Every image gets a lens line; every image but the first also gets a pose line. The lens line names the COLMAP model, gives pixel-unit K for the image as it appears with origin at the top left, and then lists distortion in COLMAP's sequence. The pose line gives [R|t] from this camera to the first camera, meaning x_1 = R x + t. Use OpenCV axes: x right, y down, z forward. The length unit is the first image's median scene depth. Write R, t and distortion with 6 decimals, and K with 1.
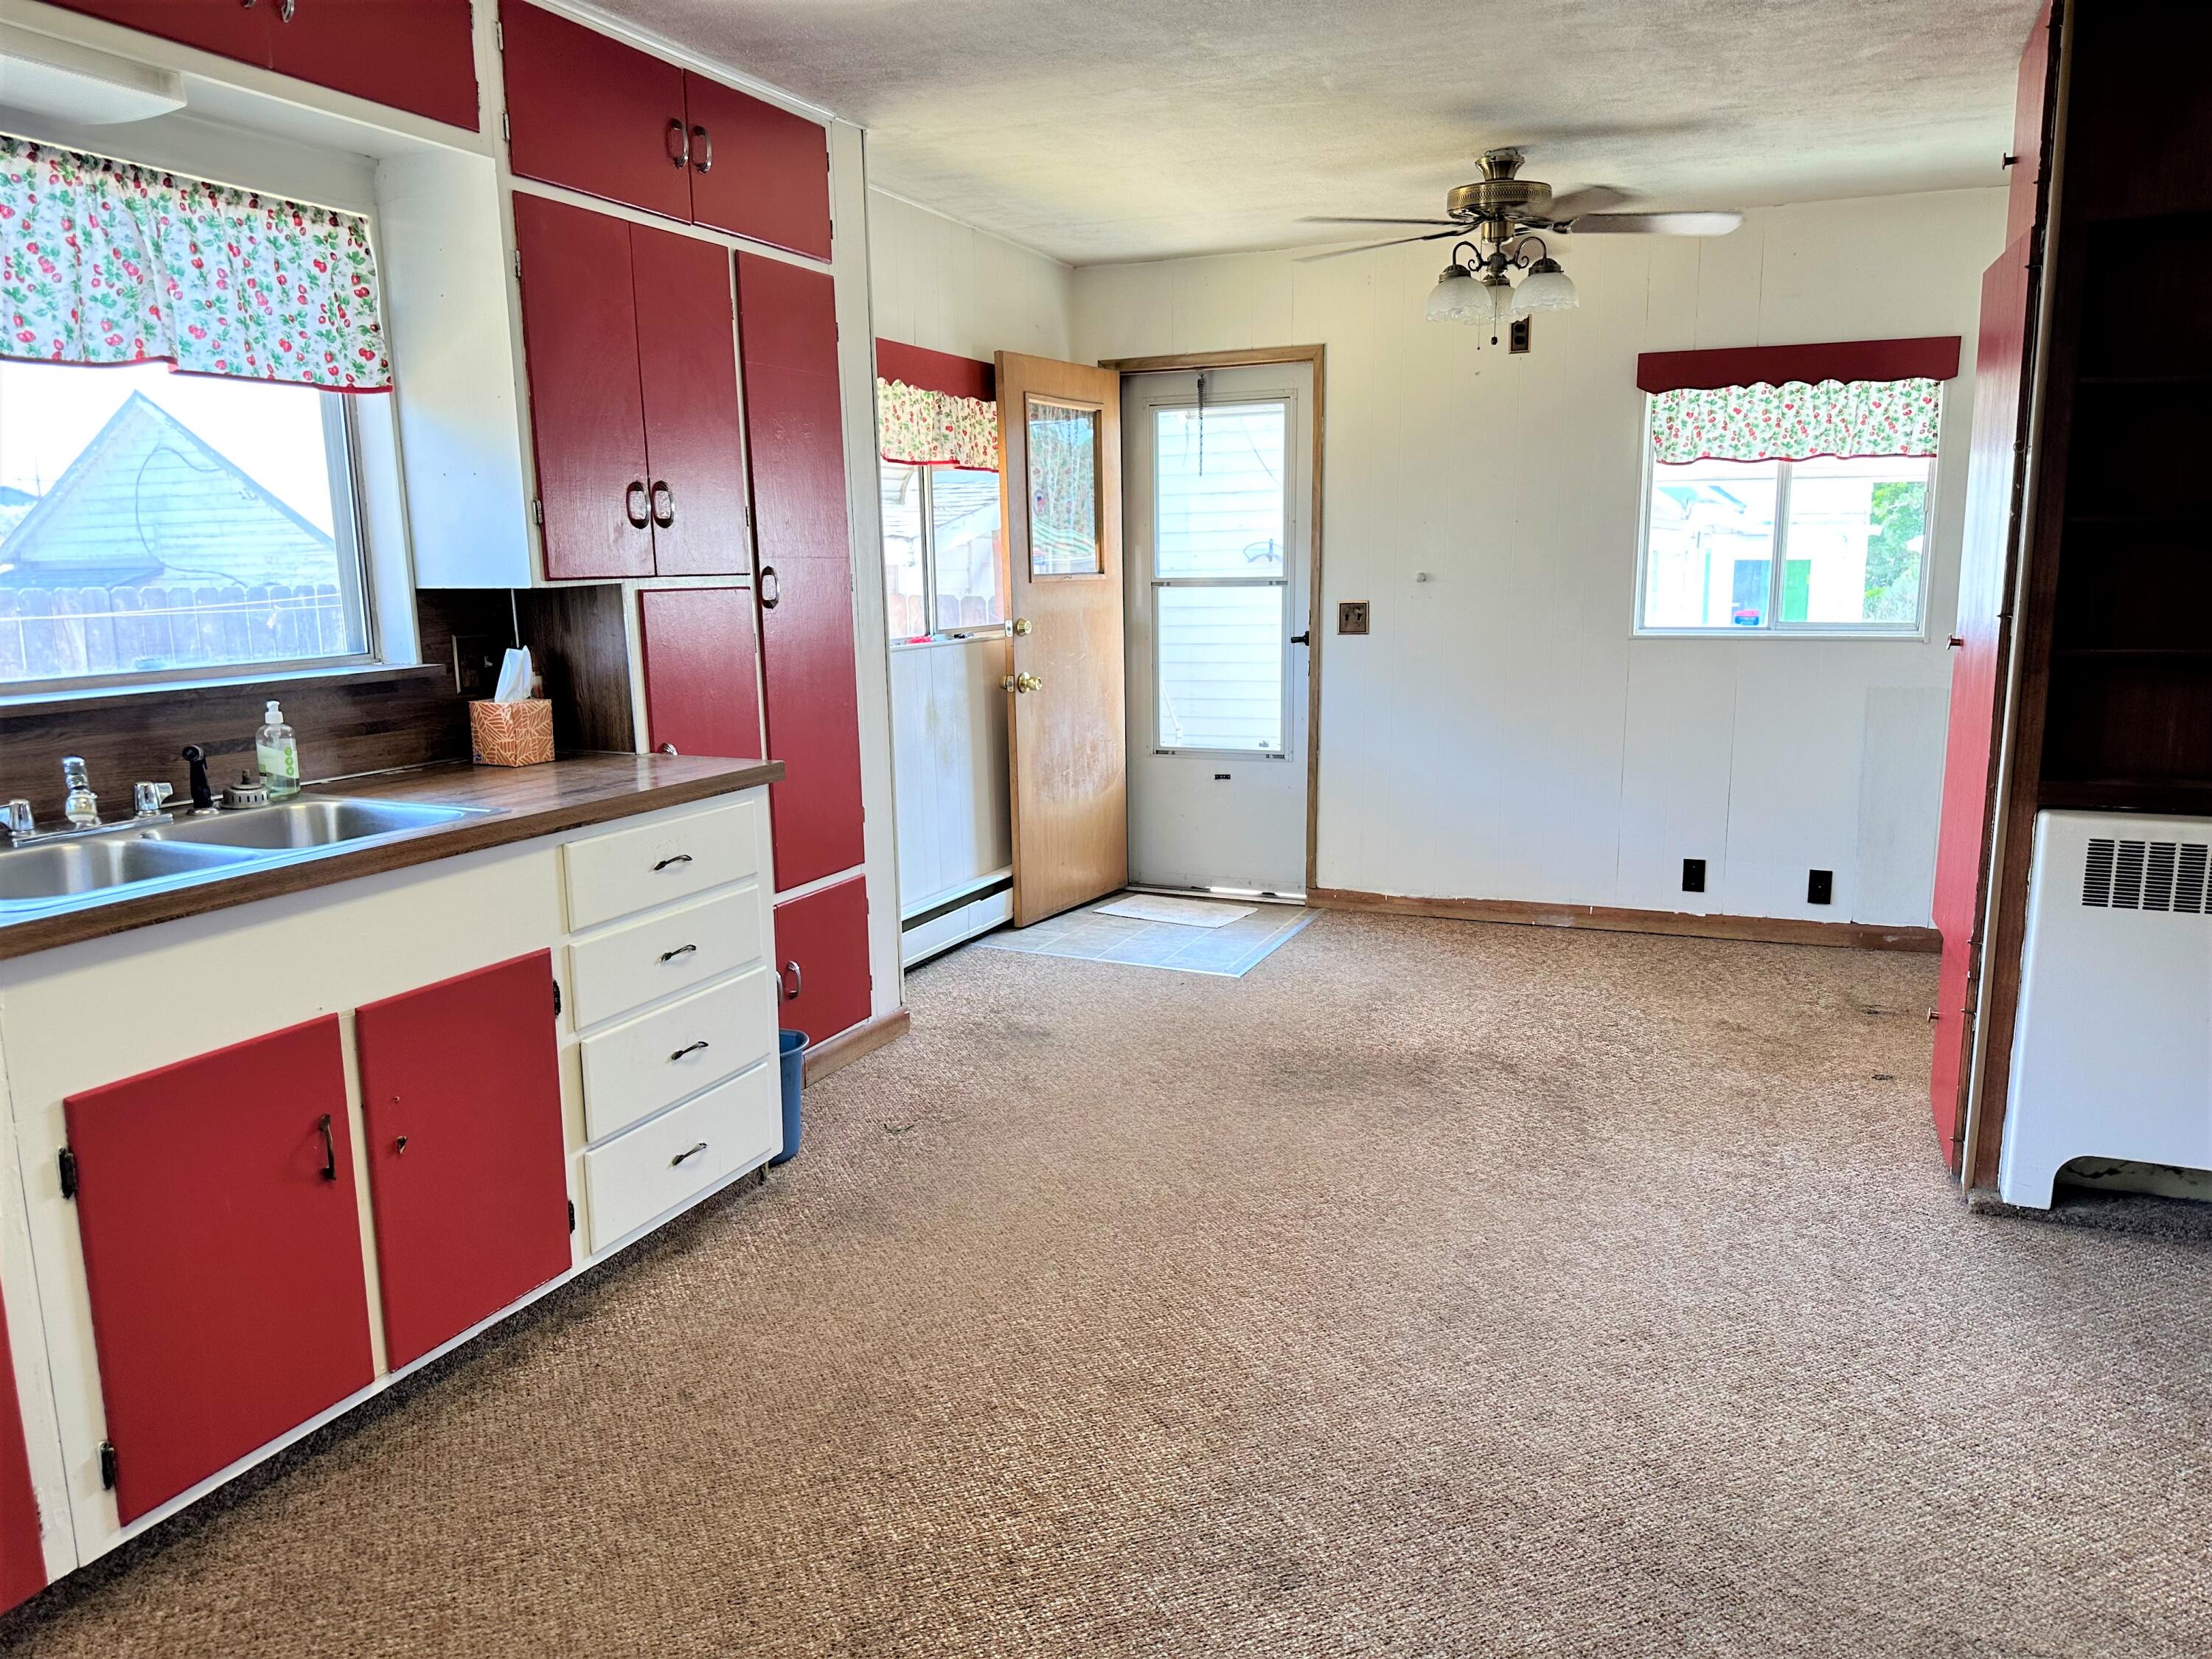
lens RADIAL K [[1564.2, 0, 1077.9], [0, 1564.2, 803.6], [0, 0, 1]] dist [0.032903, -0.043526]
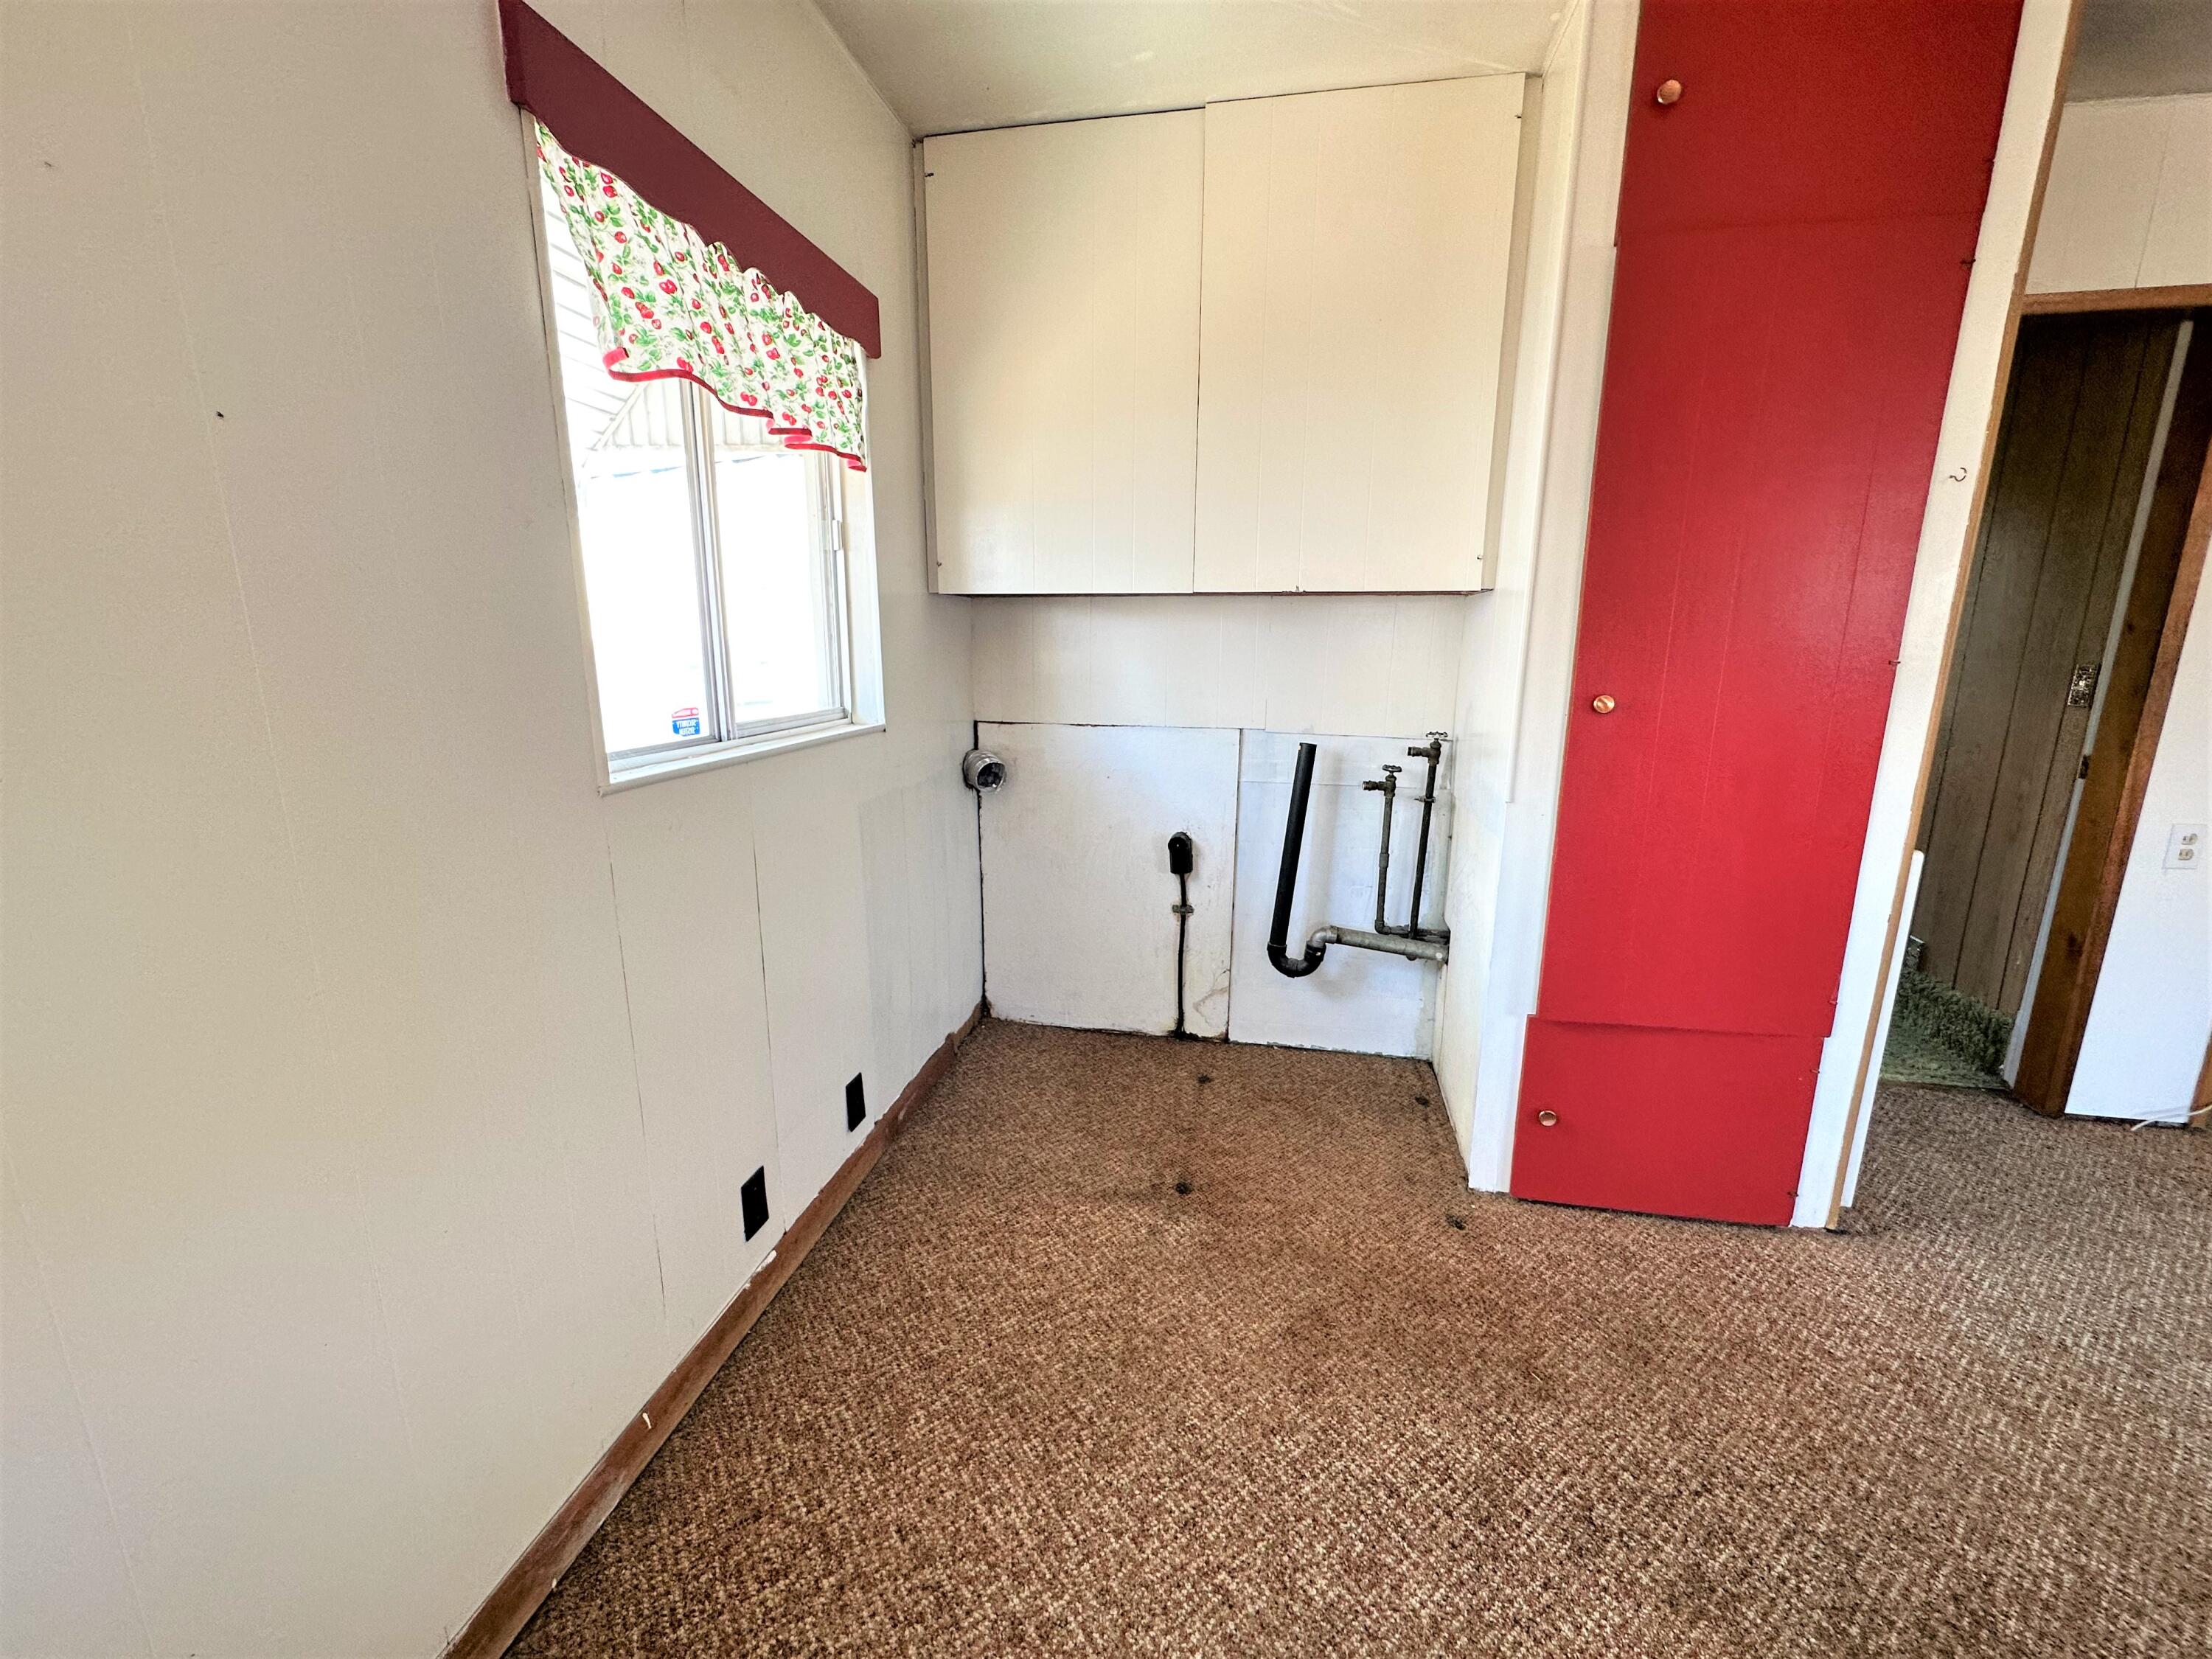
lens RADIAL K [[885.0, 0, 1100.3], [0, 885.0, 825.1], [0, 0, 1]] dist [-0.007135, 0.001639]
pose [[-0.216968, -0.188865, 0.957734, 0.195081], [0.162260, 0.960480, 0.226165, -0.246136], [-0.962599, 0.204473, -0.177748, 1.754543]]
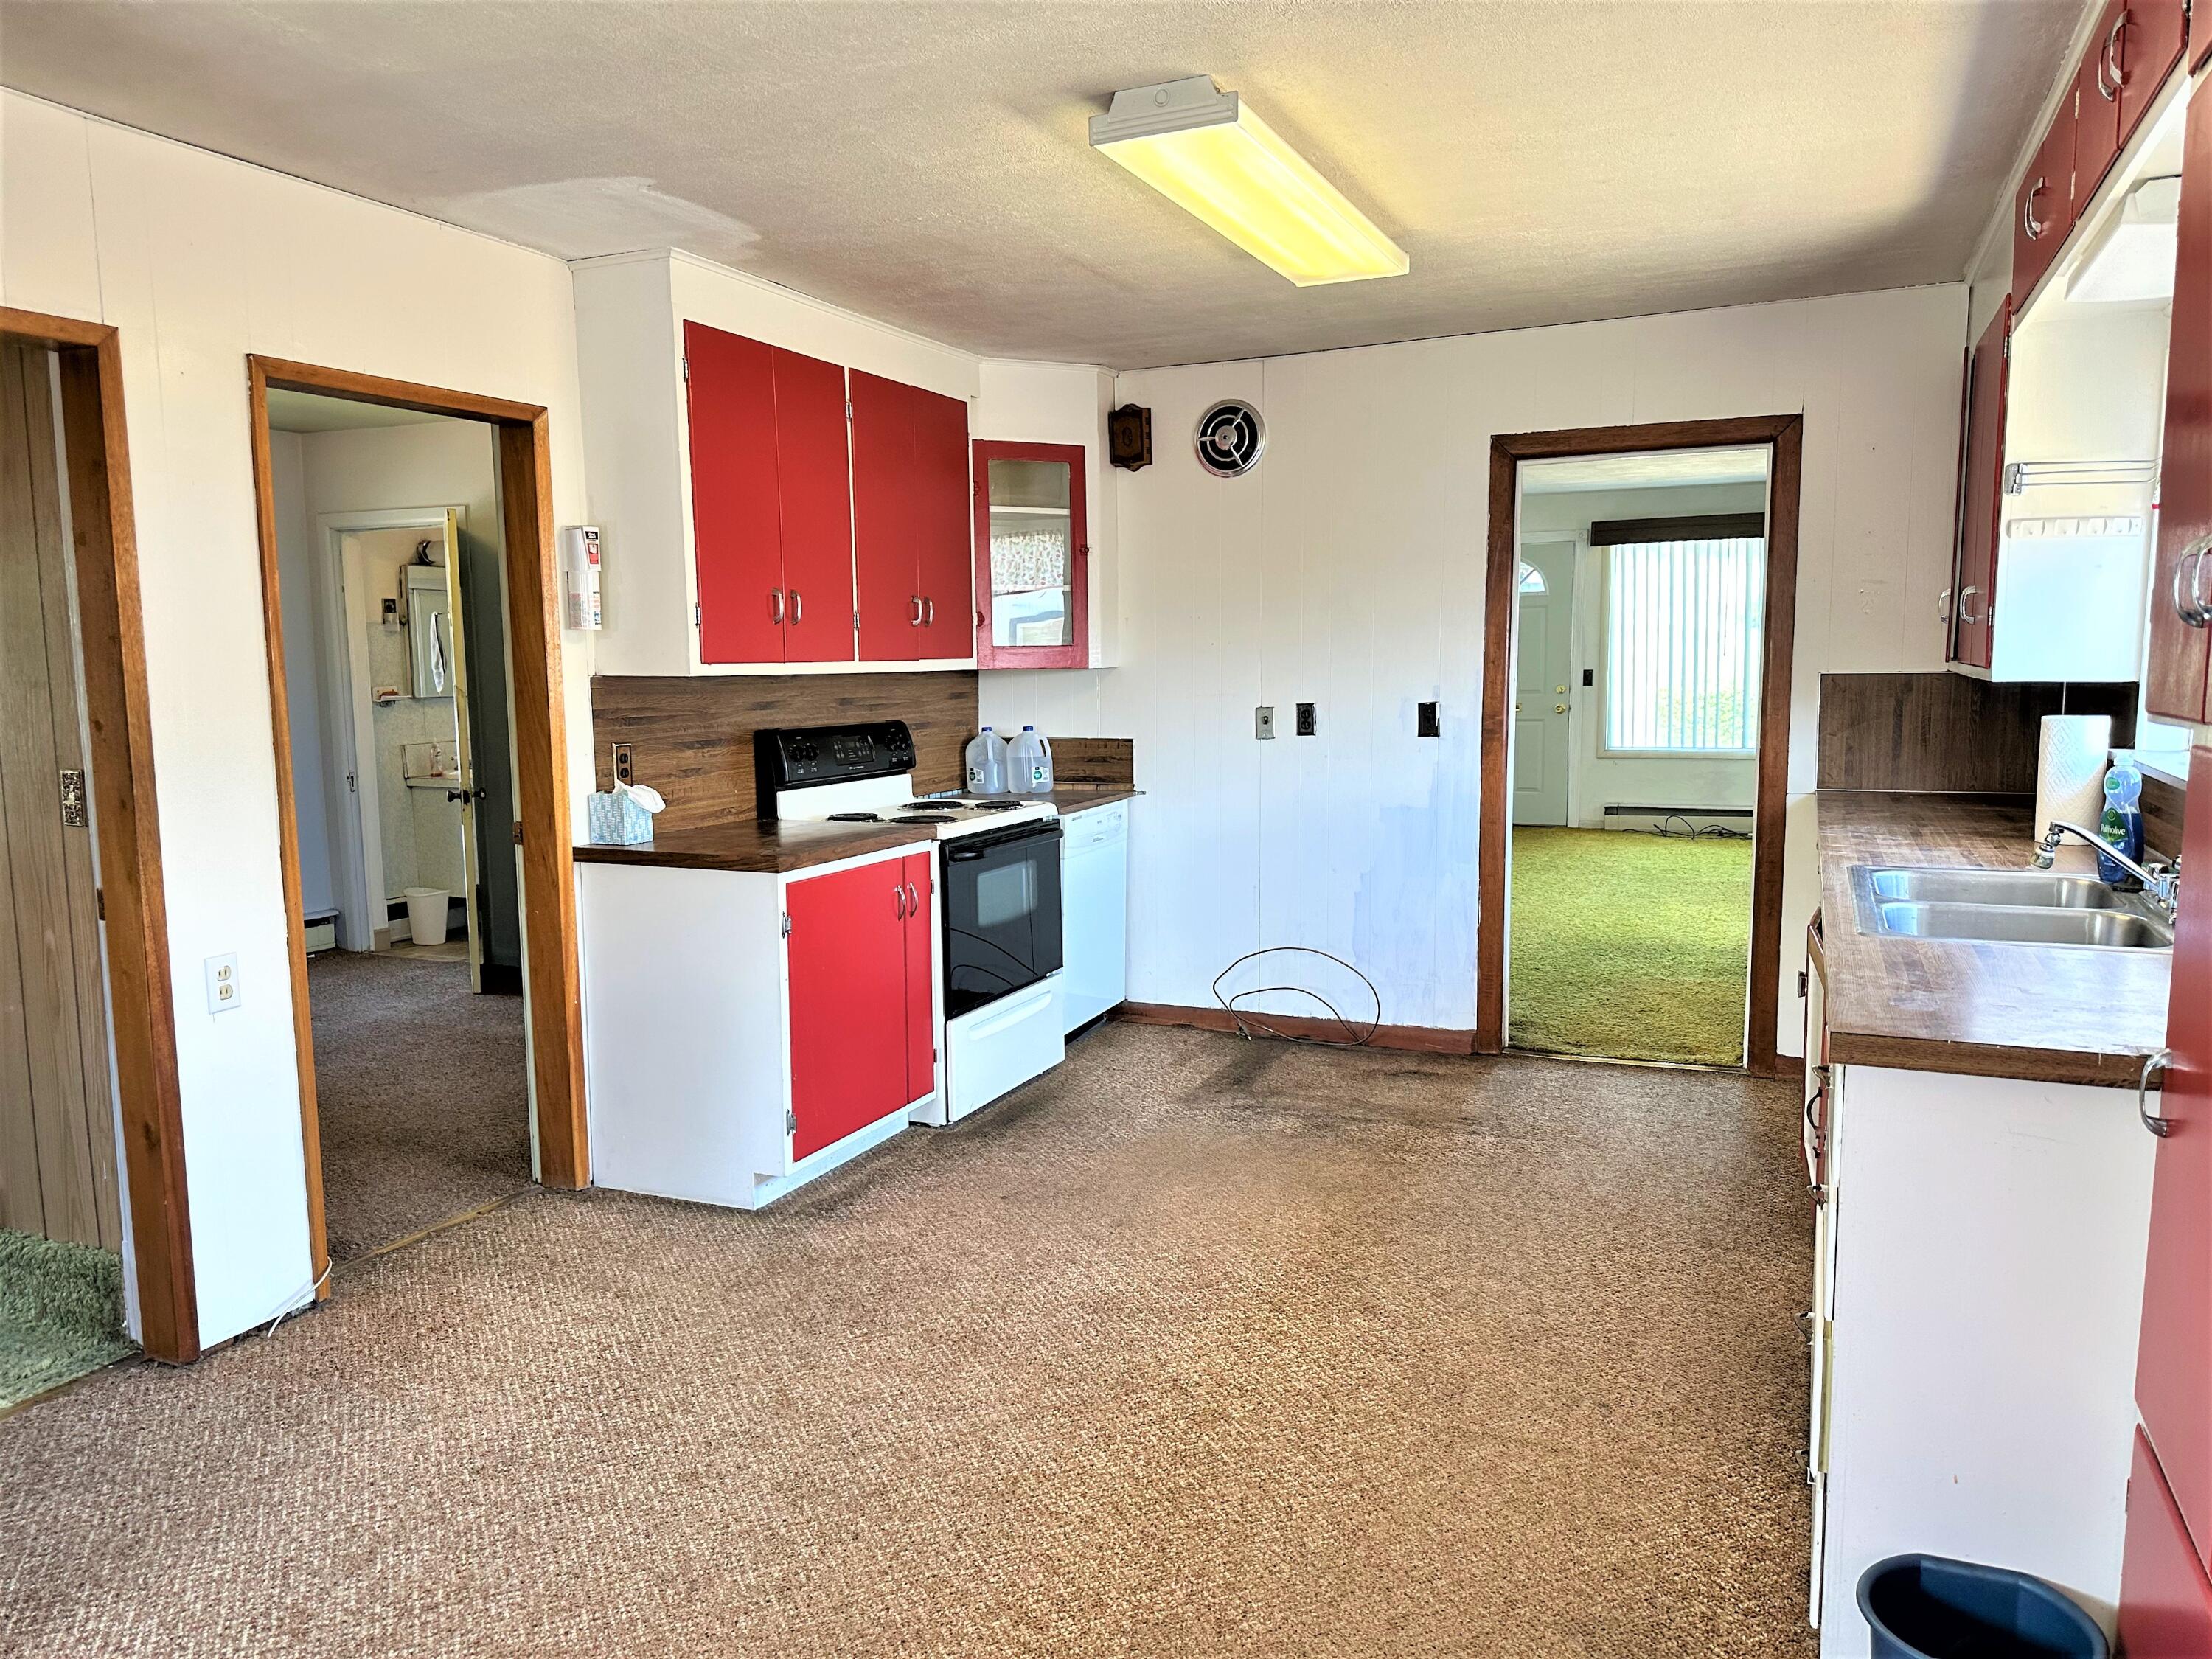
lens RADIAL K [[1564.2, 0, 1119.5], [0, 1564.2, 829.1], [0, 0, 1]] dist [0.032903, -0.043526]
pose [[-0.999604, 0.025154, -0.012635, 0.090923], [0.020655, 0.960382, 0.277919, -0.306079], [0.019125, 0.277548, -0.960521, 1.775001]]
